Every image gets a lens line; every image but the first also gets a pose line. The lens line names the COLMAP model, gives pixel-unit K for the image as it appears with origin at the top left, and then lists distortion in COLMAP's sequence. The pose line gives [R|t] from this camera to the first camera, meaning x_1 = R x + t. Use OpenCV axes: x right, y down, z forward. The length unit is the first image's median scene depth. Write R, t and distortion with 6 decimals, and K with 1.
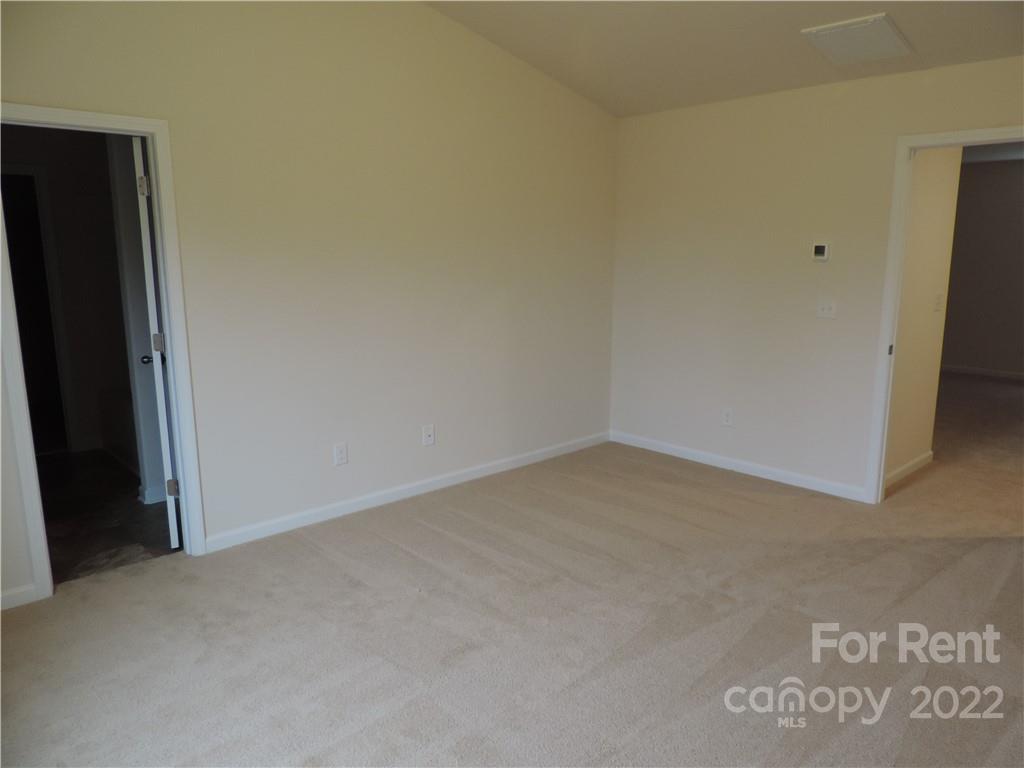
lens RADIAL K [[732.1, 0, 512.0], [0, 732.1, 384.0], [0, 0, 1]] dist [-0.018496, 0.001149]
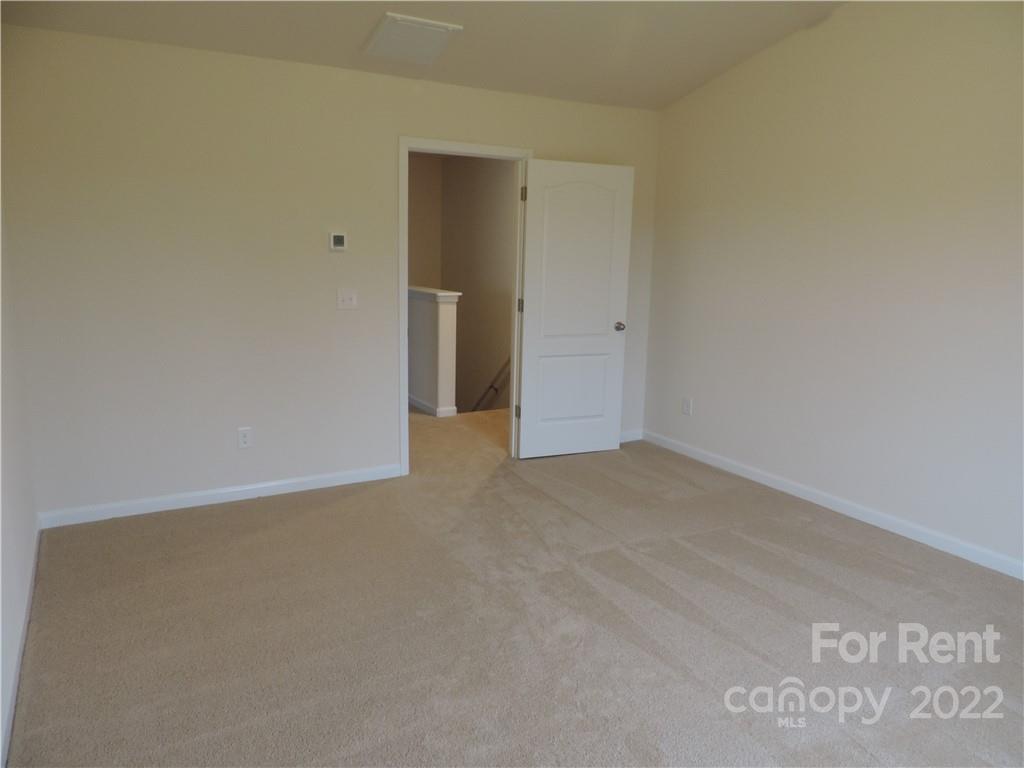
lens RADIAL K [[732.1, 0, 512.0], [0, 732.1, 384.0], [0, 0, 1]] dist [-0.018496, 0.001149]
pose [[0.225545, -0.173576, 0.958645, -0.489213], [0.164248, 0.976690, 0.138200, -0.092258], [-0.960288, 0.126285, 0.248797, 0.555644]]
